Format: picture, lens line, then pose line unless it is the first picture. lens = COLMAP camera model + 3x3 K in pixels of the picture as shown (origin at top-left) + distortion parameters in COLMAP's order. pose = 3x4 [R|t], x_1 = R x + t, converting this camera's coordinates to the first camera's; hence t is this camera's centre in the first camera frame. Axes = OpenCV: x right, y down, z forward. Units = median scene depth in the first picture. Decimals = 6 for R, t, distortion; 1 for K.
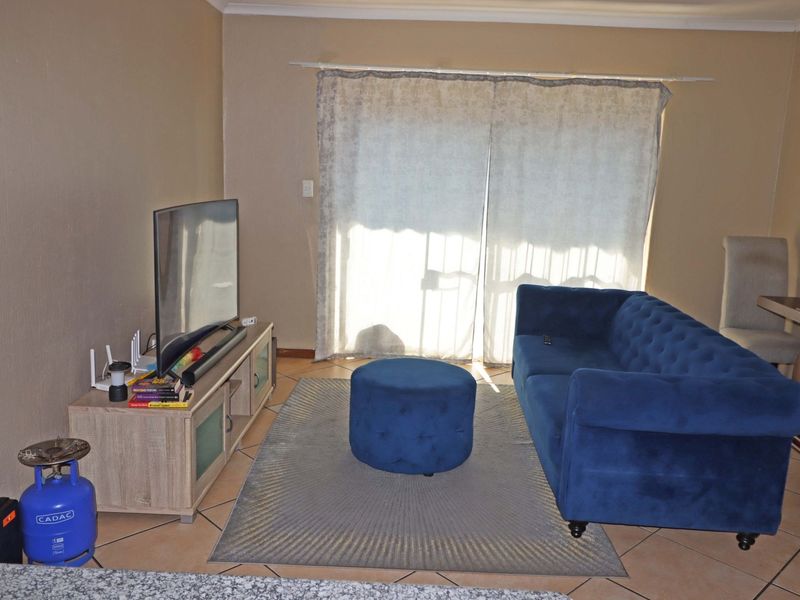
lens RADIAL K [[677.1, 0, 400.0], [0, 677.1, 300.0], [0, 0, 1]] dist [0.001955, -0.005327]
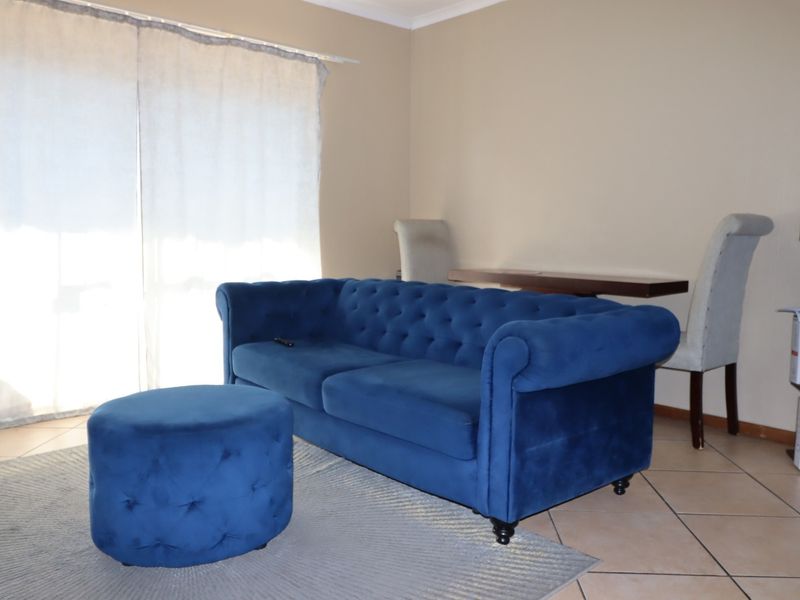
lens RADIAL K [[677.1, 0, 400.0], [0, 677.1, 300.0], [0, 0, 1]] dist [0.001955, -0.005327]
pose [[0.719583, -0.099117, 0.687296, -0.200480], [0.153815, 0.987925, -0.018568, 0.039836], [-0.677156, 0.119078, 0.726140, 0.288123]]
